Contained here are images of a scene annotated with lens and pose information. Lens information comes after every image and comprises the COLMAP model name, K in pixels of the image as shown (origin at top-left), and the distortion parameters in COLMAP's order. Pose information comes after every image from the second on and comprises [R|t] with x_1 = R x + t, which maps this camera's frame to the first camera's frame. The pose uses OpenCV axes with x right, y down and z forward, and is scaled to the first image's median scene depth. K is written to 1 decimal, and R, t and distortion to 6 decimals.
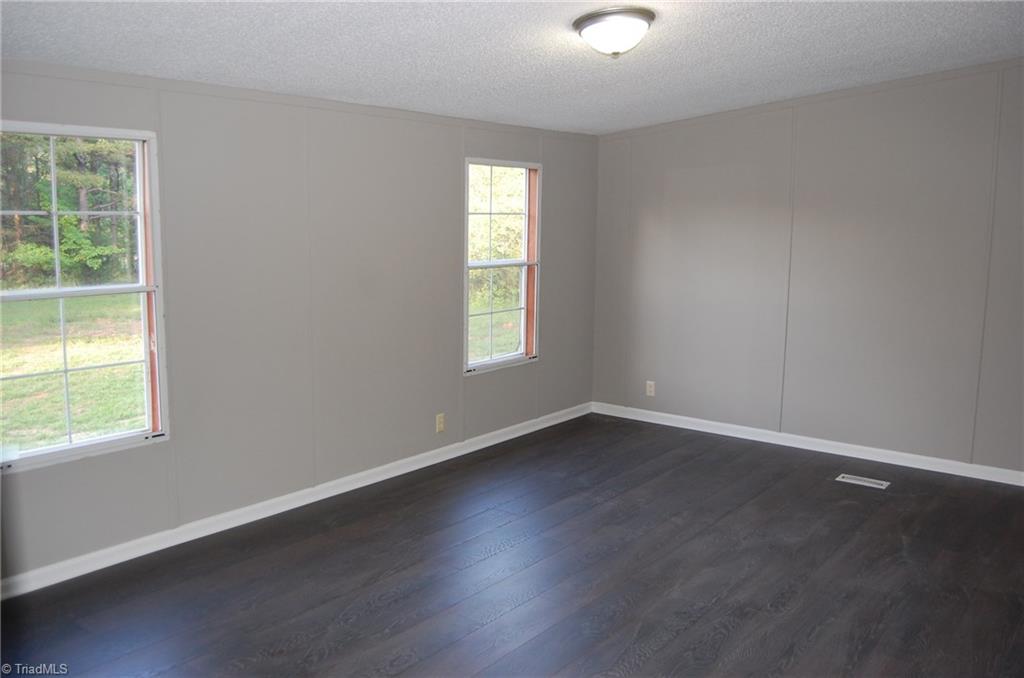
lens RADIAL K [[856.1, 0, 509.5], [0, 856.1, 344.9], [0, 0, 1]] dist [-0.081027, 0.039701]
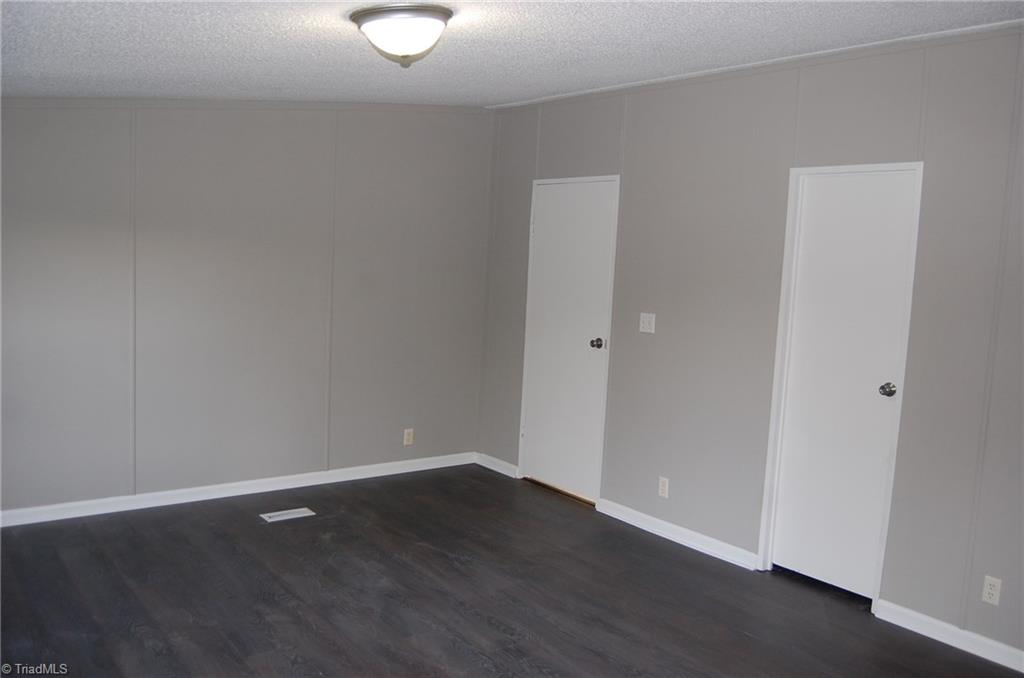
lens RADIAL K [[856.1, 0, 511.2], [0, 856.1, 337.6], [0, 0, 1]] dist [-0.081027, 0.039701]
pose [[0.244362, -0.100220, 0.964491, -0.543824], [0.104492, 0.991574, 0.076561, -0.110469], [-0.964038, 0.082073, 0.252775, 0.579611]]
